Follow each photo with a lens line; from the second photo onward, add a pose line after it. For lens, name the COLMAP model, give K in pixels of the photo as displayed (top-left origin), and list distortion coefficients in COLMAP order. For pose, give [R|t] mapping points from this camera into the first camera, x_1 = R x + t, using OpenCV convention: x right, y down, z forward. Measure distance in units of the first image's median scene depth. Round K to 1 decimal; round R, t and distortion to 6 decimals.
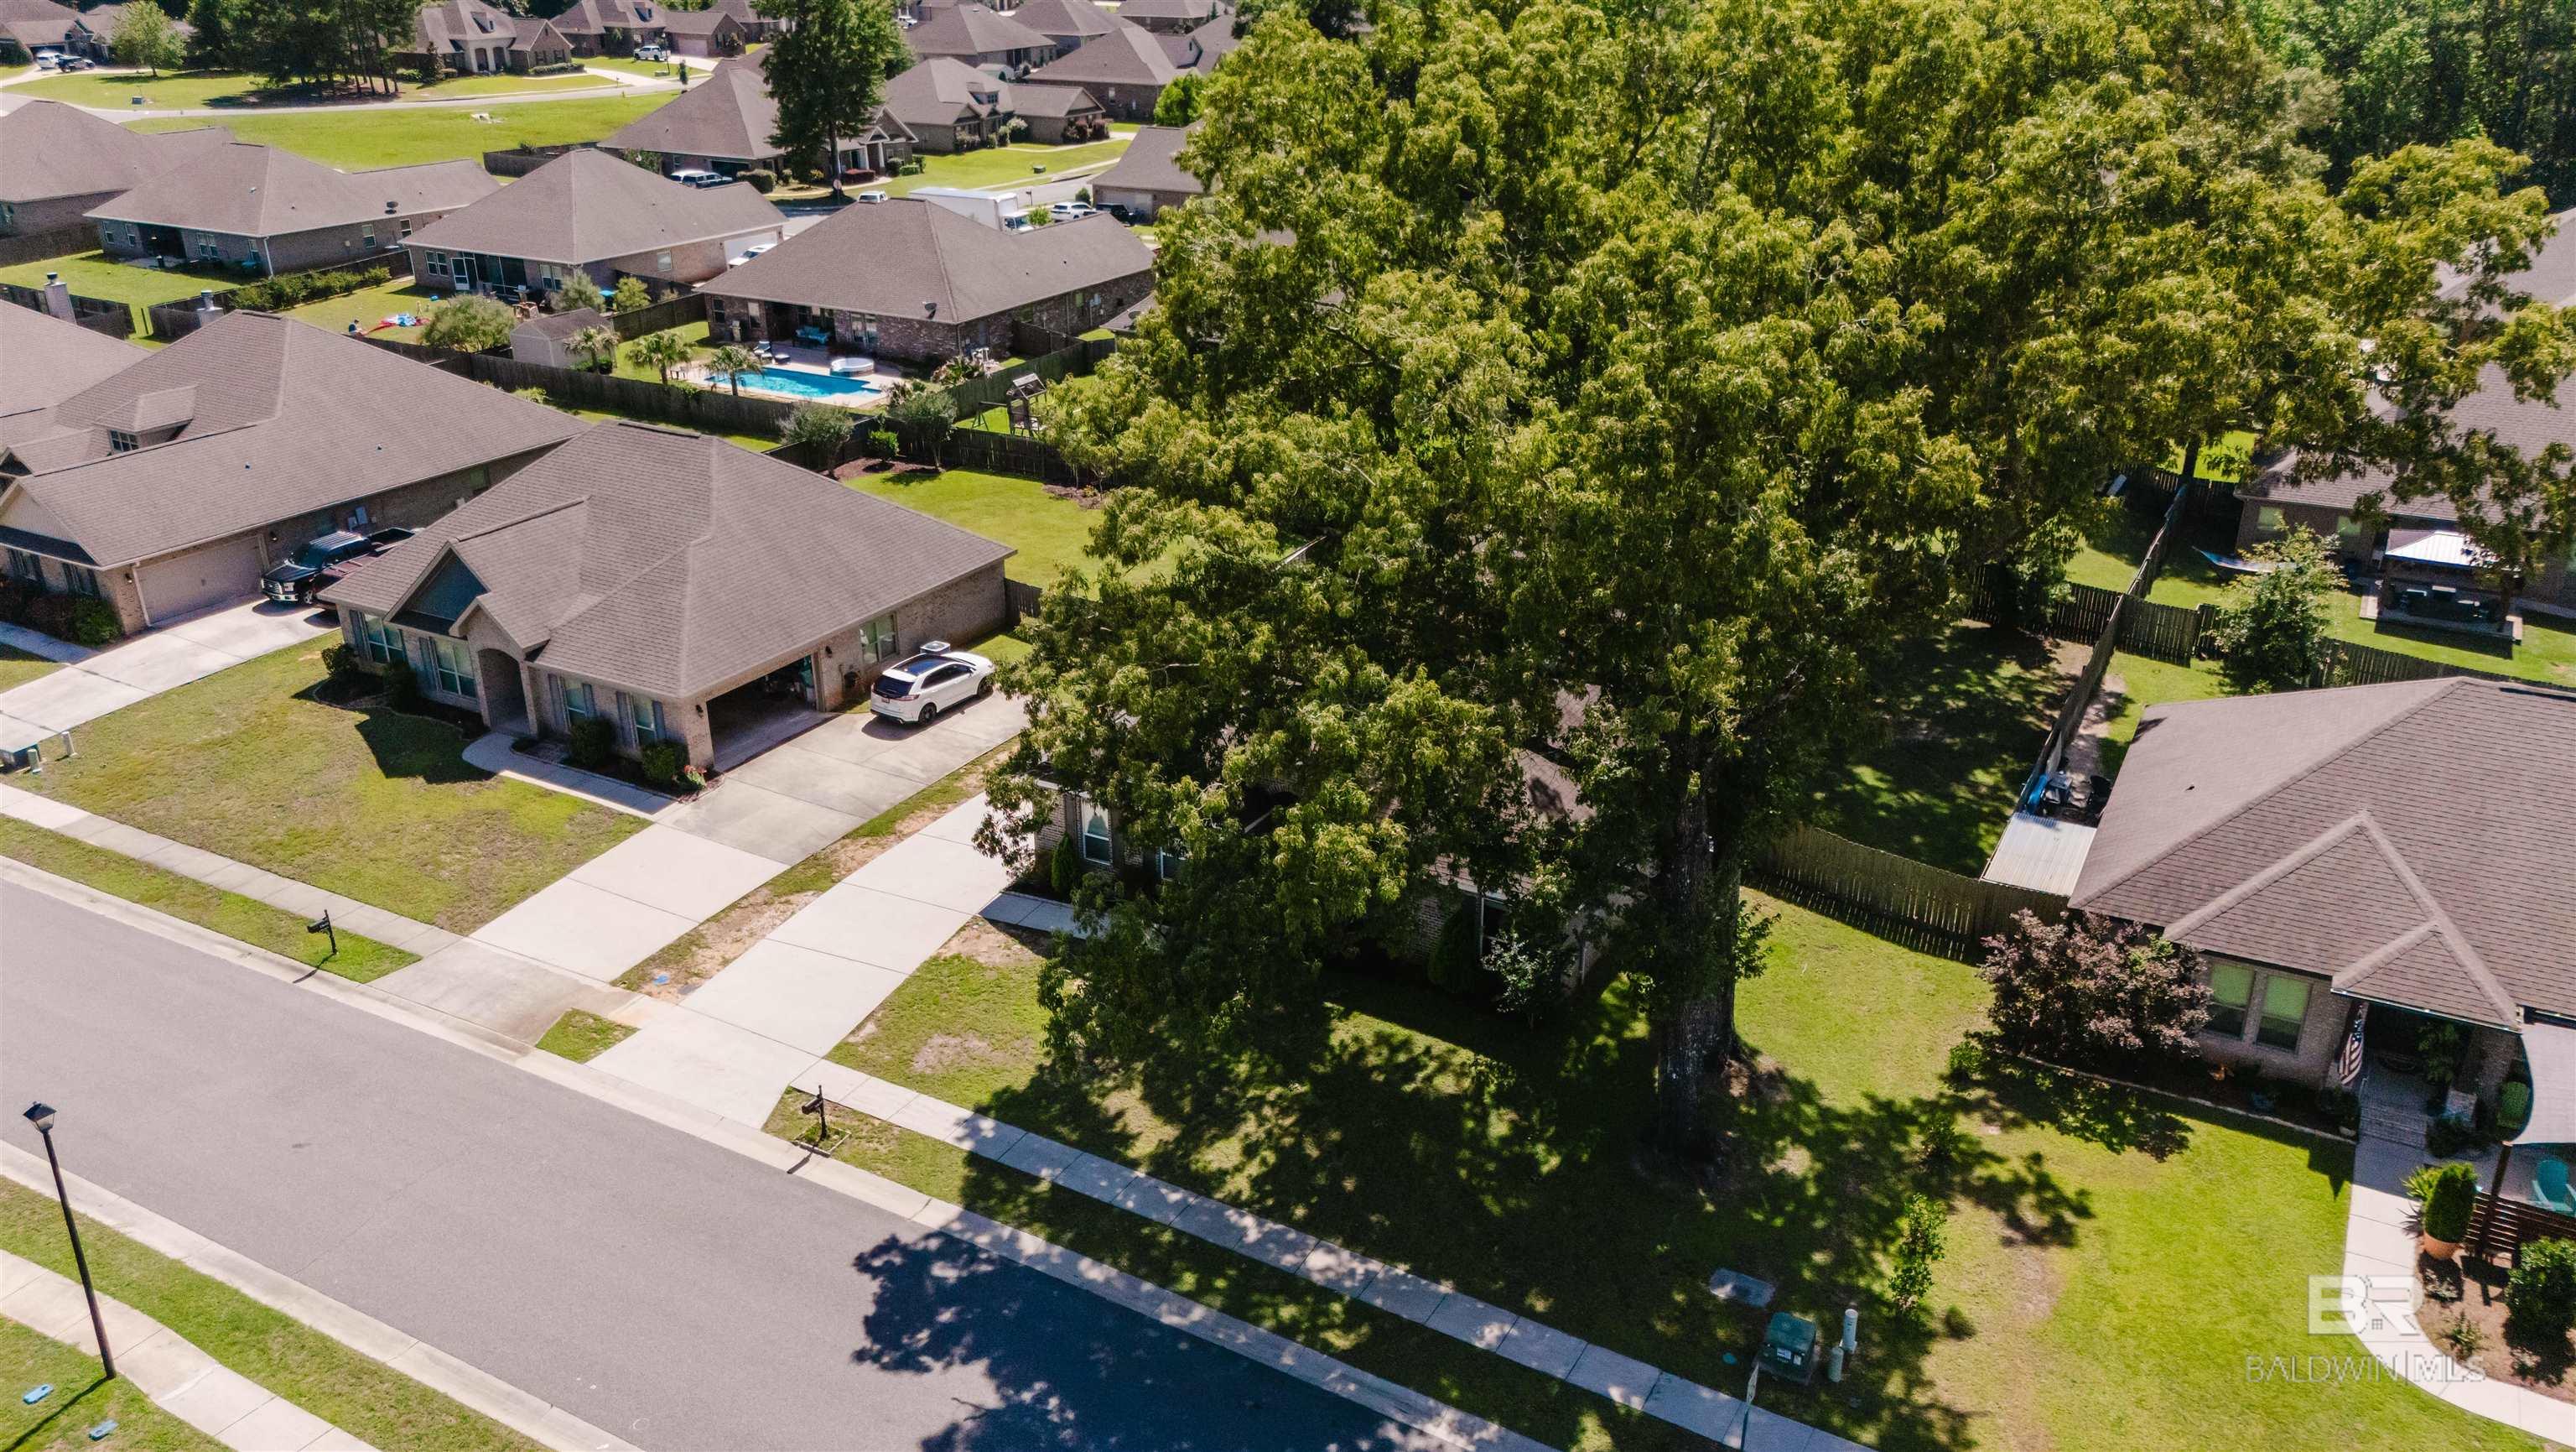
lens RADIAL K [[1954.1, 0, 1302.6], [0, 1954.1, 727.9], [0, 0, 1]] dist [0.013466, 0.007073]
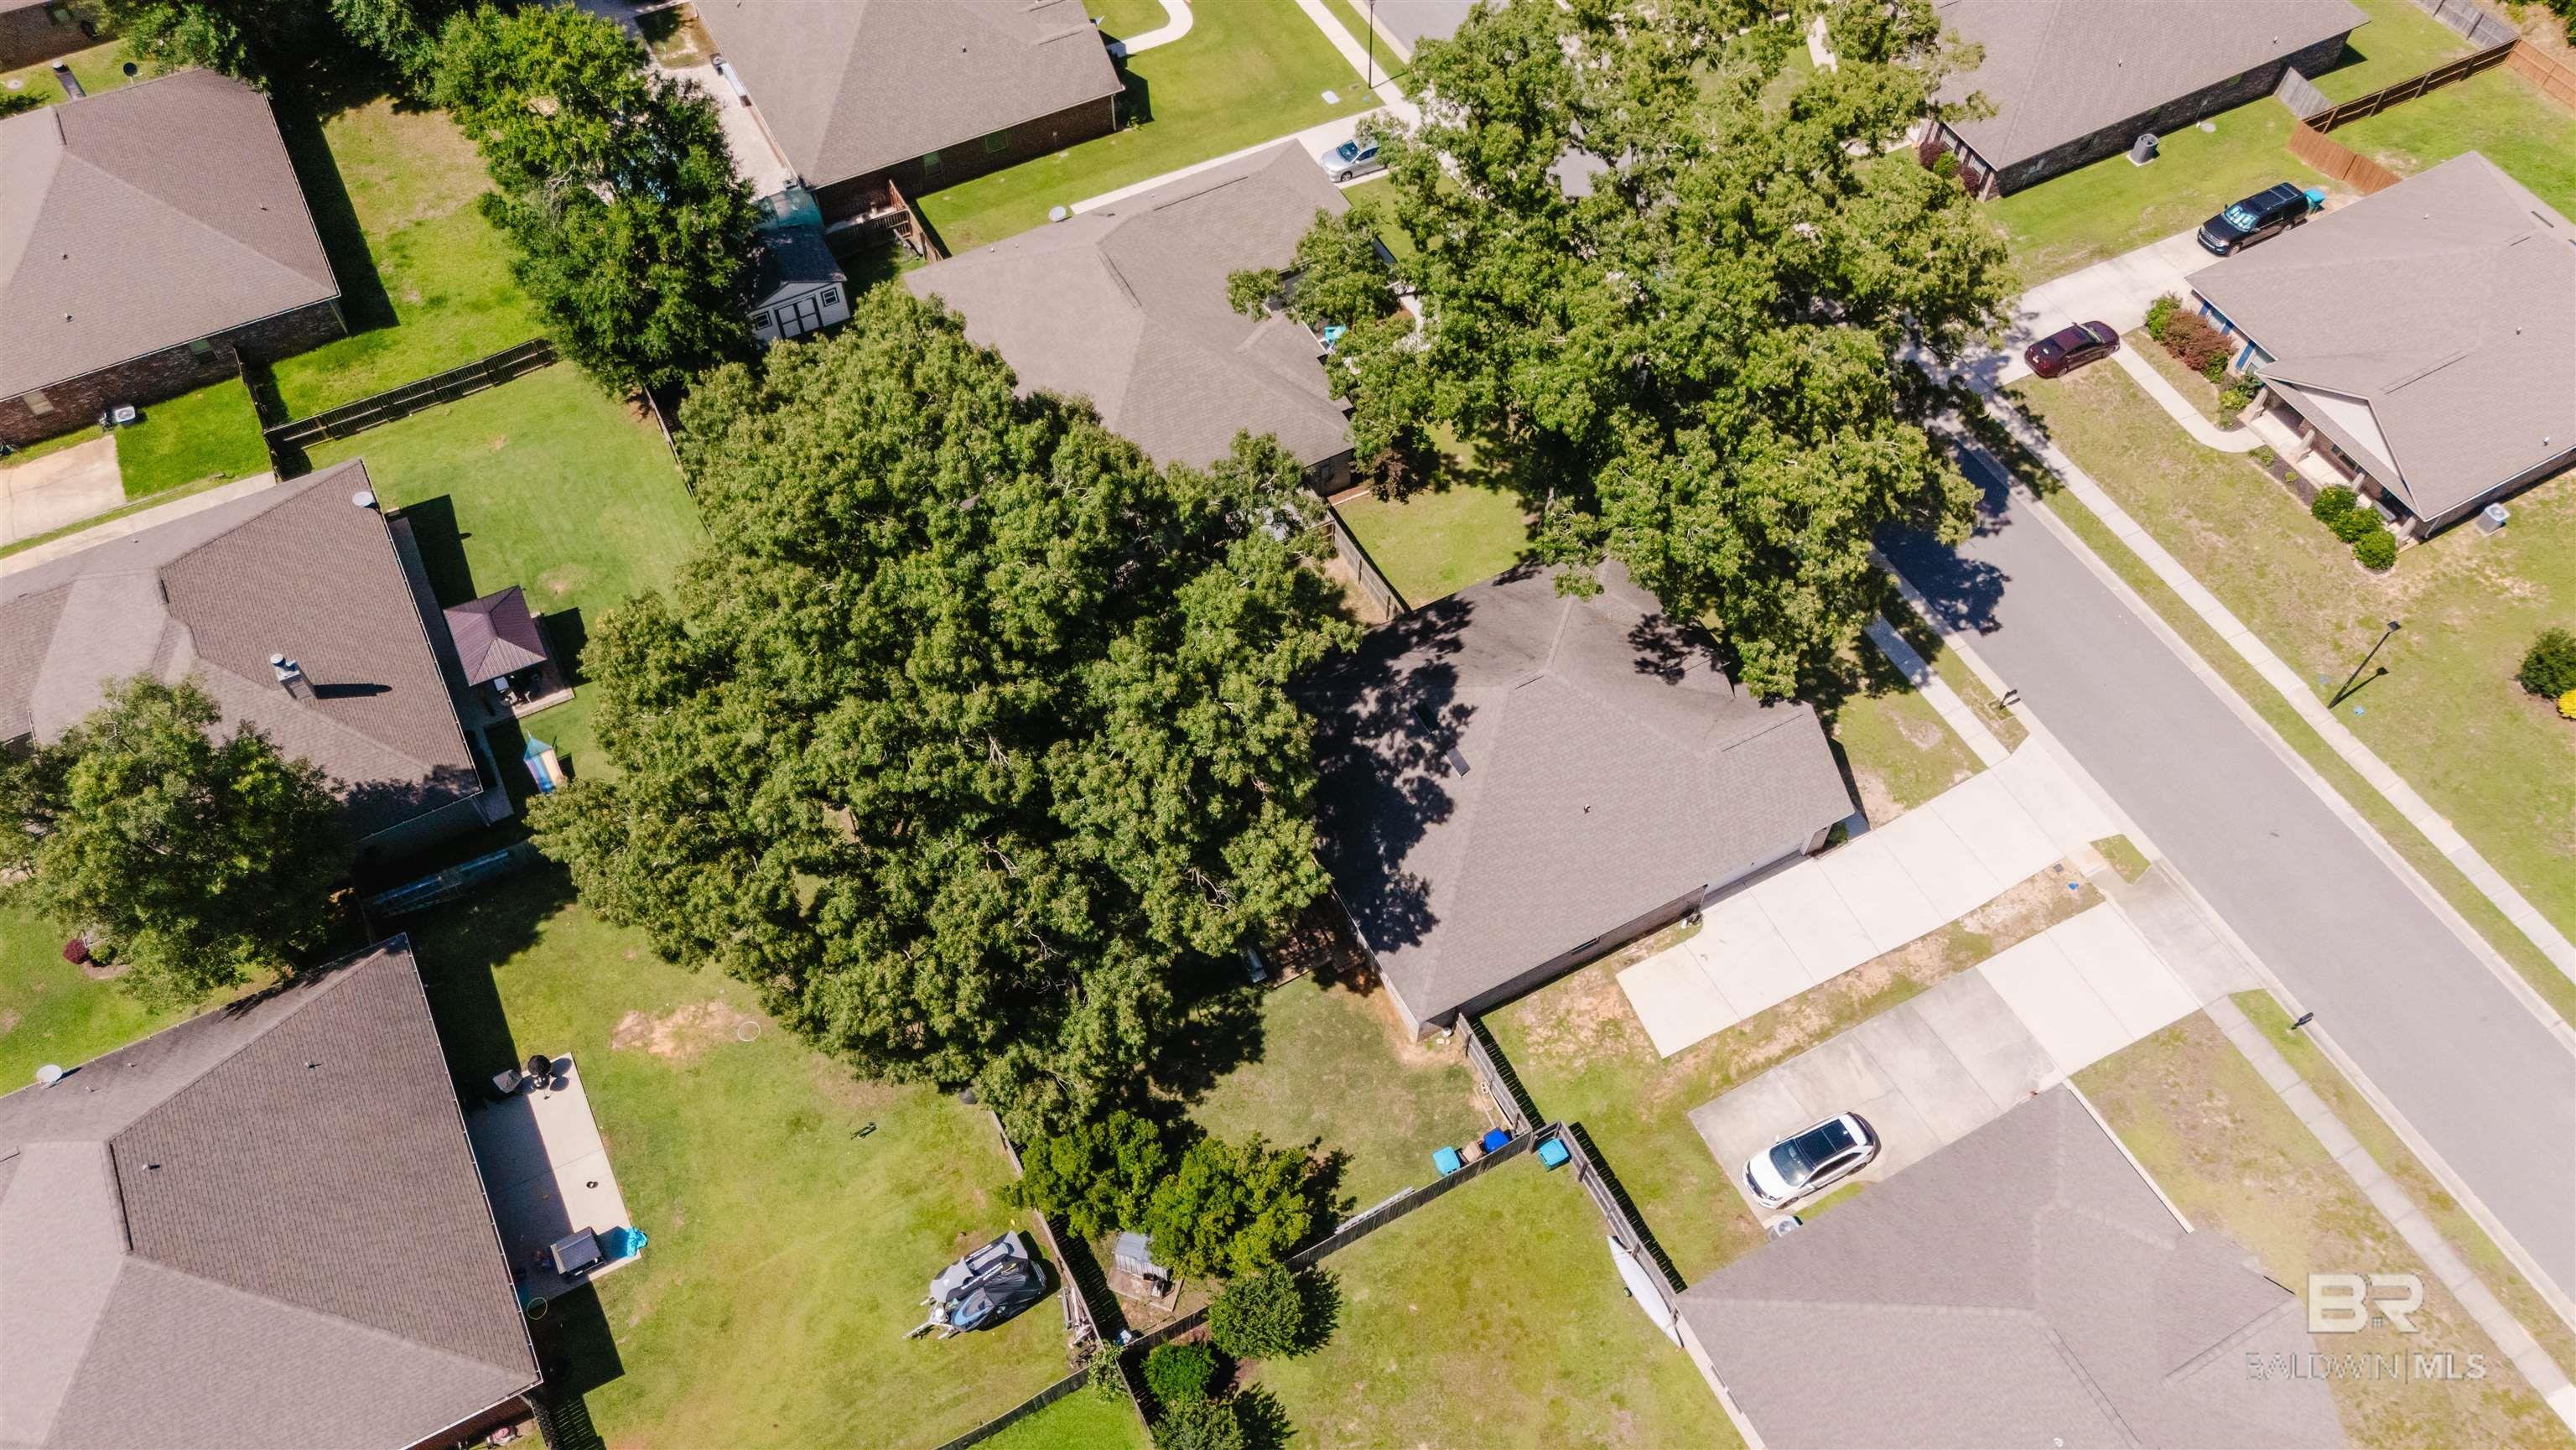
lens RADIAL K [[1926.3, 0, 1294.7], [0, 1926.3, 721.5], [0, 0, 1]] dist [0.037883, -0.000132]
pose [[-0.840128, -0.455869, 0.293887, -0.220636], [0.196572, 0.249093, 0.948321, -1.652432], [-0.505515, 0.854480, -0.119659, 1.532575]]
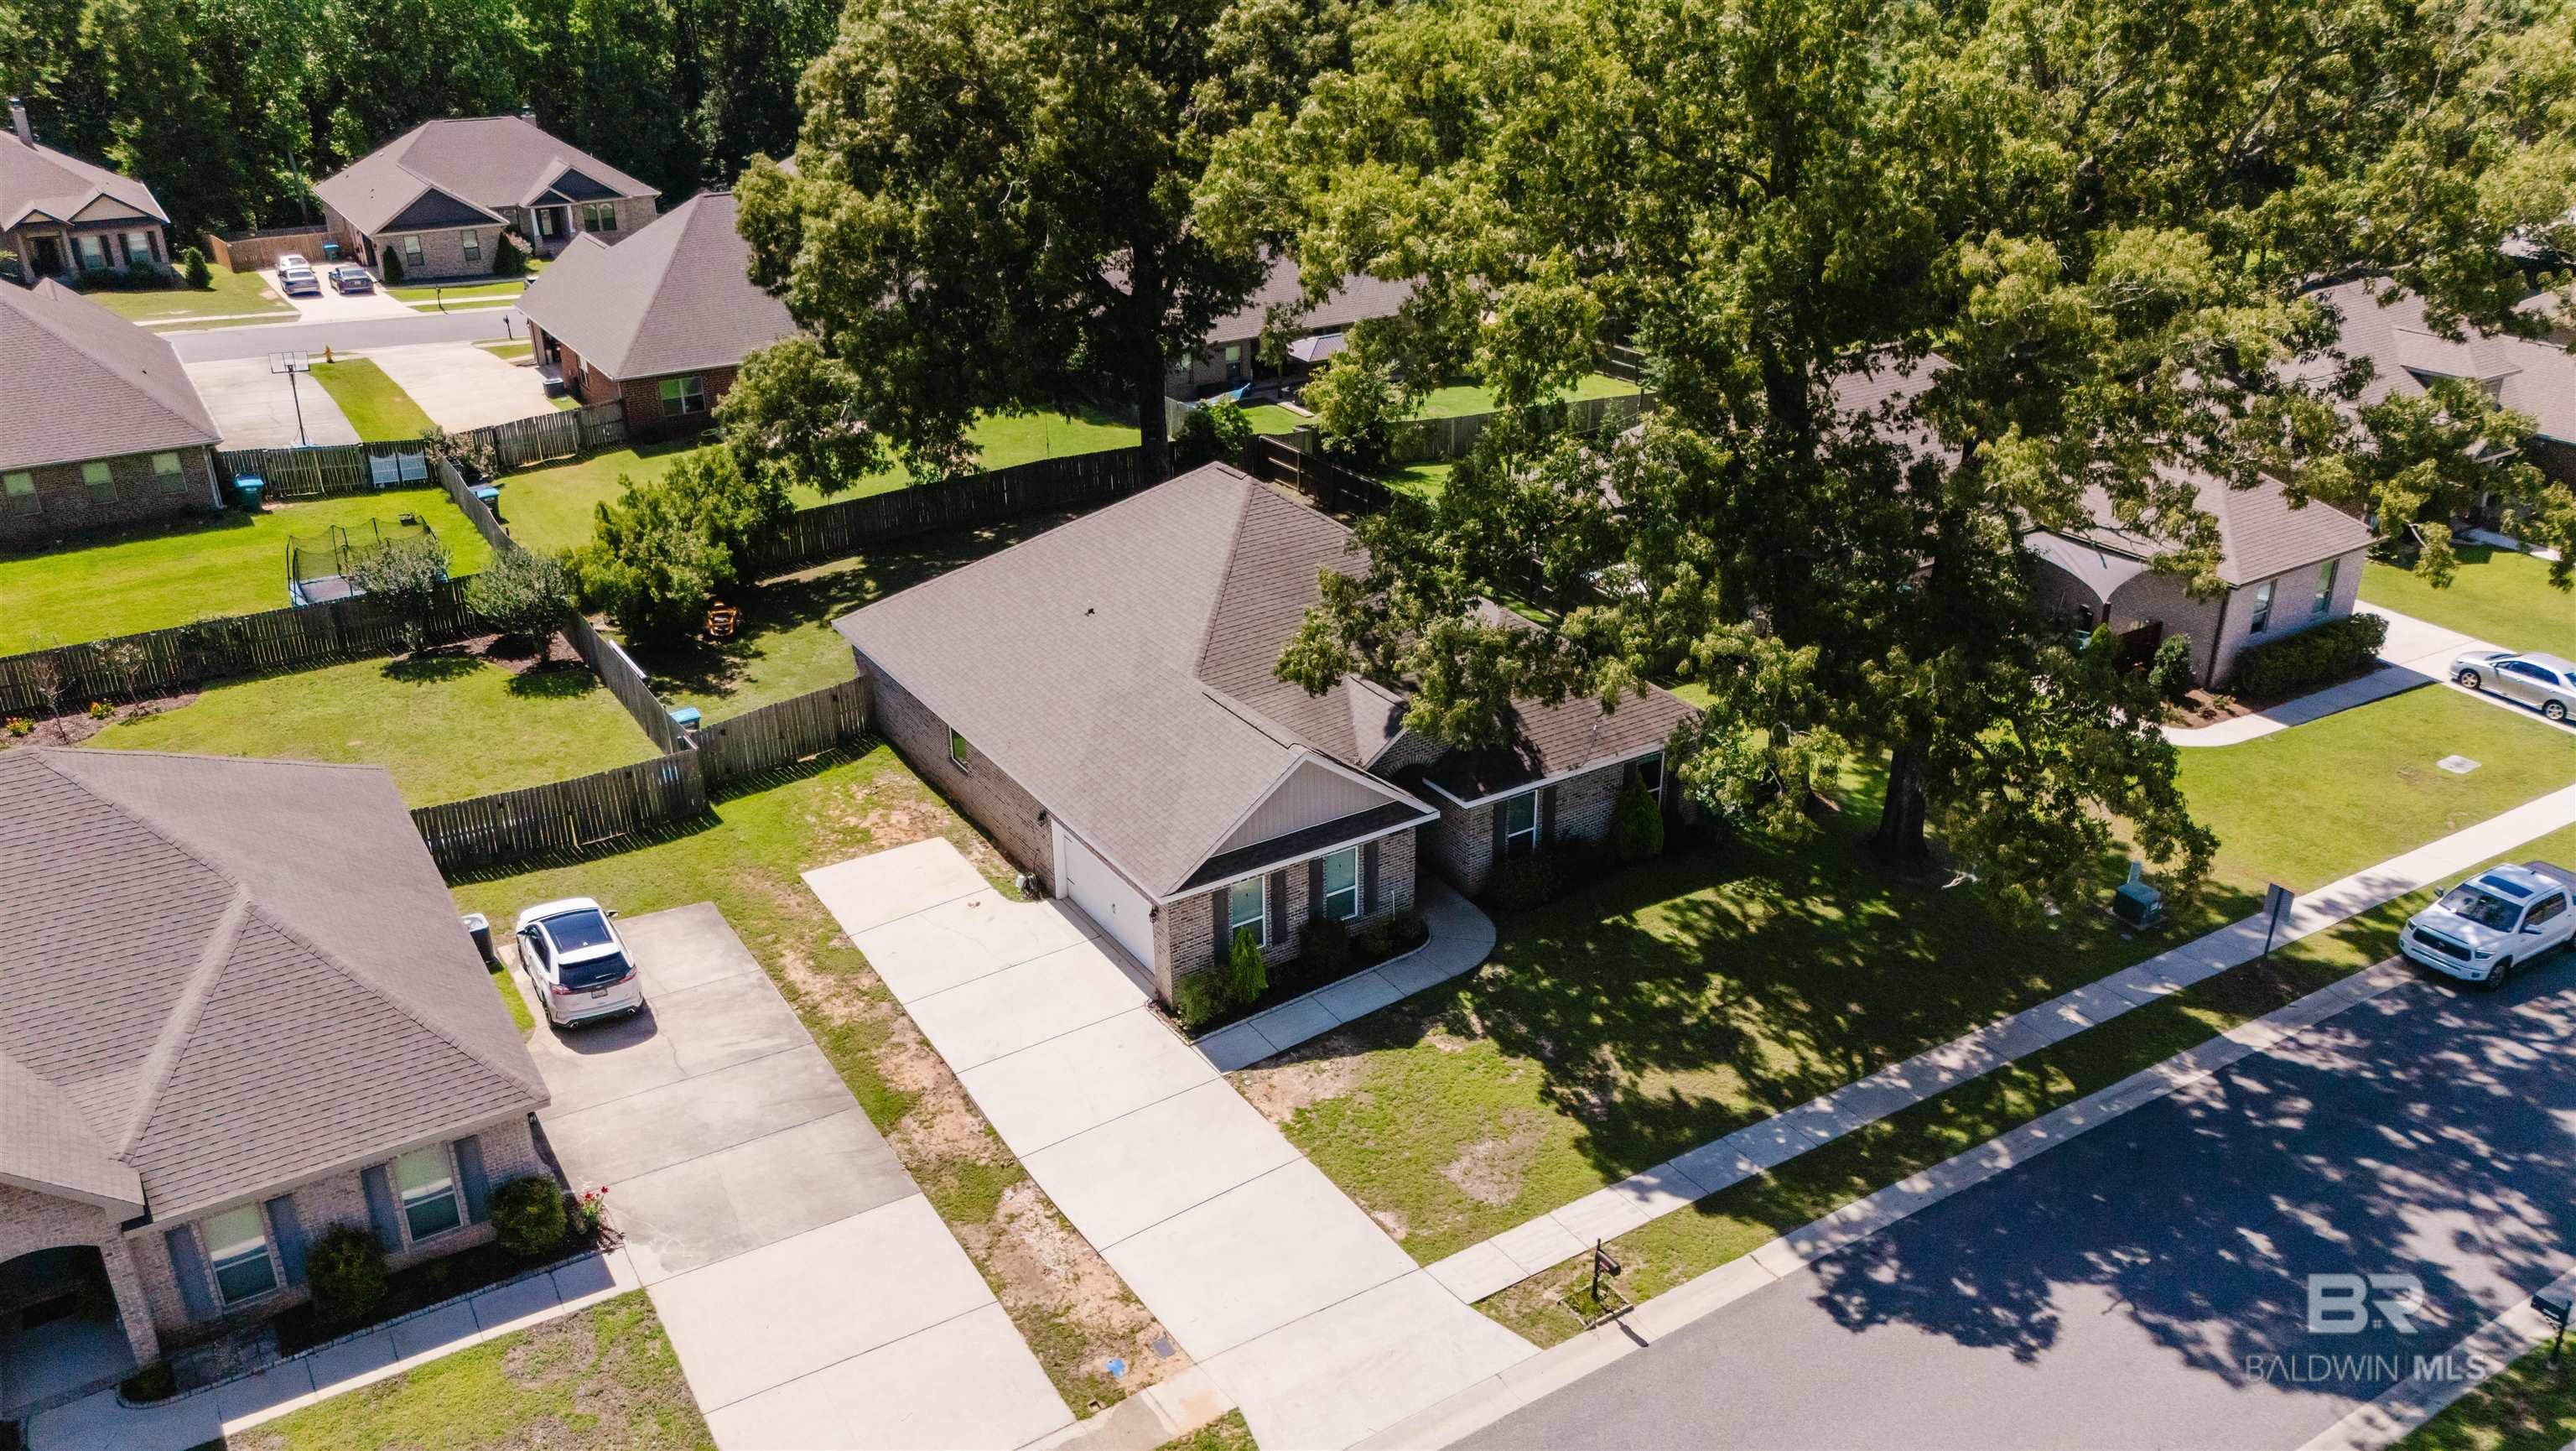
lens RADIAL K [[1926.4, 0, 1294.7], [0, 1926.4, 722.0], [0, 0, 1]] dist [0.037883, -0.000132]
pose [[0.474282, -0.359274, 0.803728, -0.833828], [0.352247, 0.914121, 0.200758, -0.206667], [-0.806832, 0.187895, 0.560105, 0.590555]]
